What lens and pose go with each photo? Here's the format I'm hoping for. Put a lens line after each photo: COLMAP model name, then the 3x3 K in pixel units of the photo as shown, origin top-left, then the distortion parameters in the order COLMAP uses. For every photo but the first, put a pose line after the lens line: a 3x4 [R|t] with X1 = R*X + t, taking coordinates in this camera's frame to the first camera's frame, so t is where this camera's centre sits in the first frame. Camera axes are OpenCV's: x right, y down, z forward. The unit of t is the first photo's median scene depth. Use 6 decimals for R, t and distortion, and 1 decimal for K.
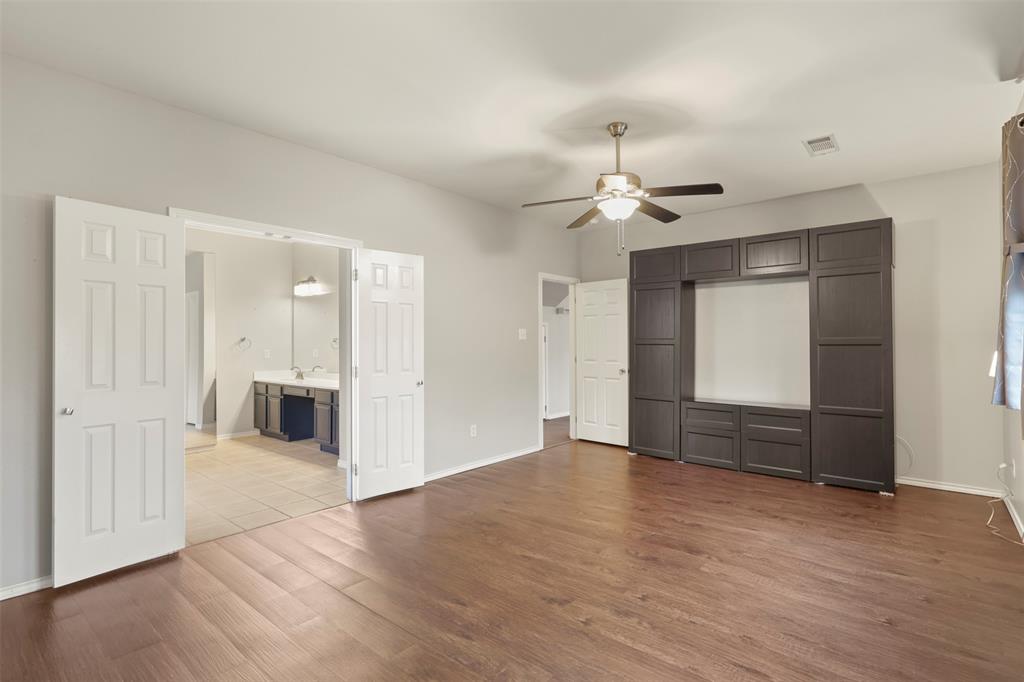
lens RADIAL K [[494.8, 0, 501.4], [0, 494.8, 342.9], [0, 0, 1]] dist [-0.000560, 0.000328]
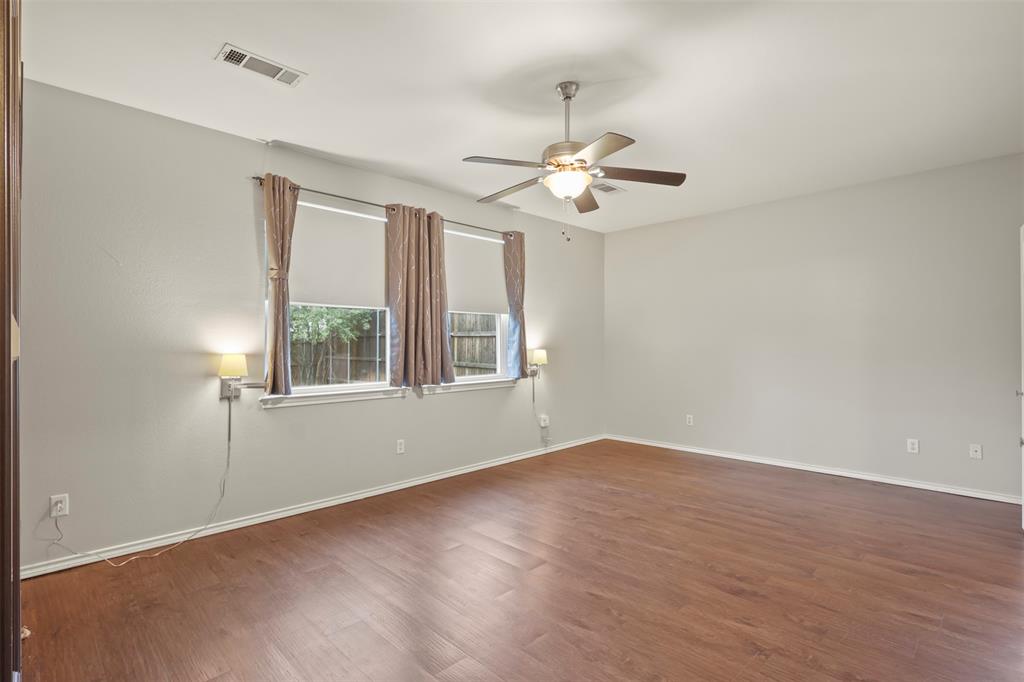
lens RADIAL K [[494.8, 0, 501.4], [0, 494.8, 342.9], [0, 0, 1]] dist [-0.000560, 0.000328]
pose [[-0.996098, 0.007383, 0.087948, 0.318479], [0.006685, 0.999944, -0.008227, 0.006594], [-0.088004, -0.007607, -0.996091, 2.128261]]
